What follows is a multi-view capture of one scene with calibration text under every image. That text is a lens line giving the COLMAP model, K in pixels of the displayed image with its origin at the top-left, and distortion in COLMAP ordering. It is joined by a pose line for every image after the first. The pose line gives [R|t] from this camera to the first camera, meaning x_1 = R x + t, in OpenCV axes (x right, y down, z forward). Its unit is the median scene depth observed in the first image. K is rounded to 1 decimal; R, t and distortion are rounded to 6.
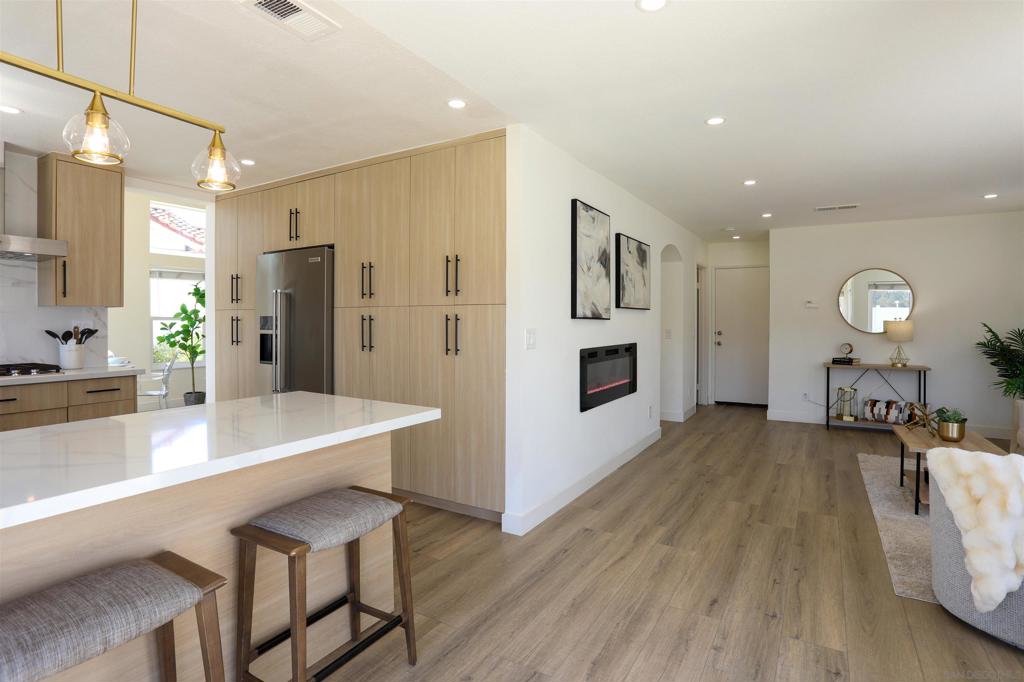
lens RADIAL K [[523.5, 0, 542.0], [0, 523.5, 323.8], [0, 0, 1]] dist [-0.003014, 0.000723]
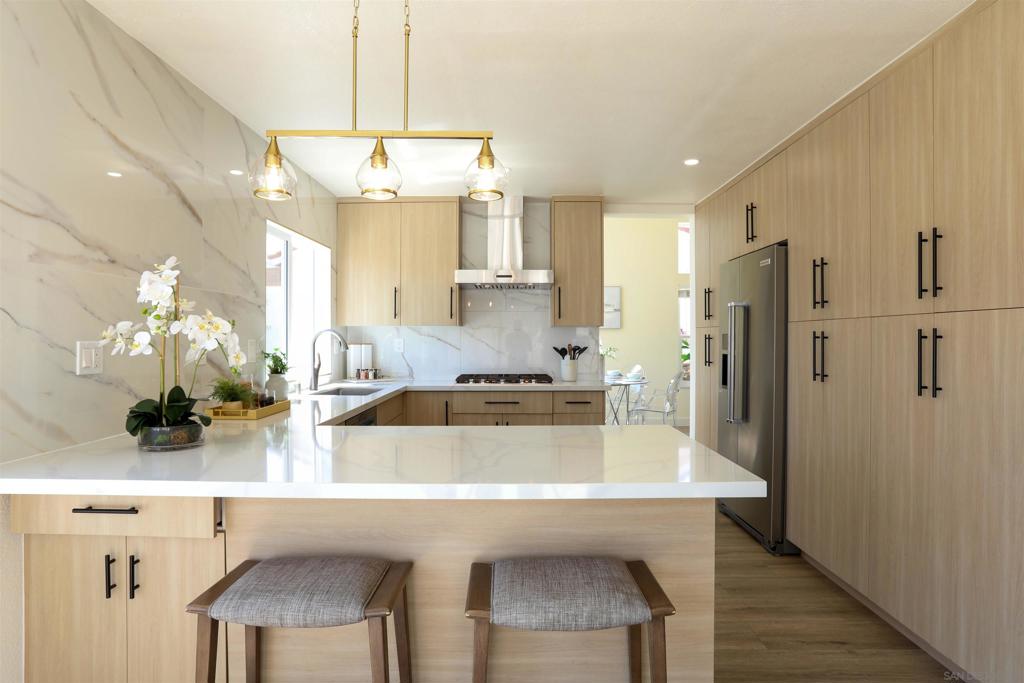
lens RADIAL K [[587.4, 0, 512.0], [0, 587.4, 341.5], [0, 0, 1]] dist [-0.021373, 0.000384]
pose [[0.489983, 0.004218, -0.871722, 0.050441], [-0.005016, 0.999985, 0.002020, -0.000724], [0.871717, 0.003383, 0.489997, 0.076501]]
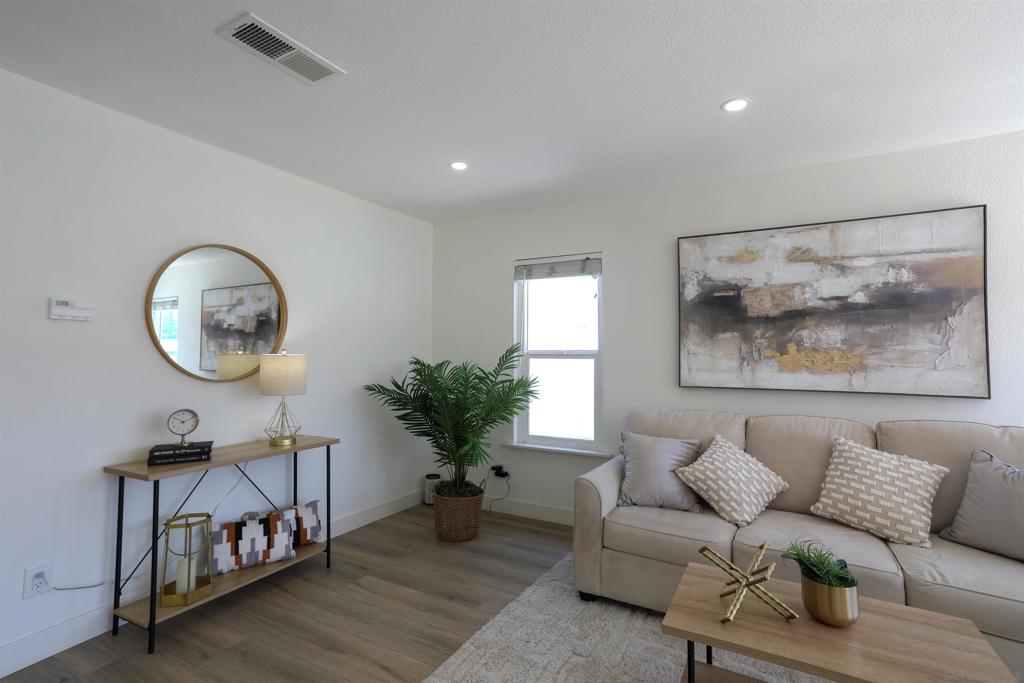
lens RADIAL K [[491.4, 0, 512.0], [0, 491.4, 341.5], [0, 0, 1]] dist [0.019245, 0.000197]
pose [[0.020390, 0.020814, 0.999575, 0.252653], [0.003026, 0.999777, -0.020880, -0.010454], [-0.999788, 0.003451, 0.020322, 0.968280]]
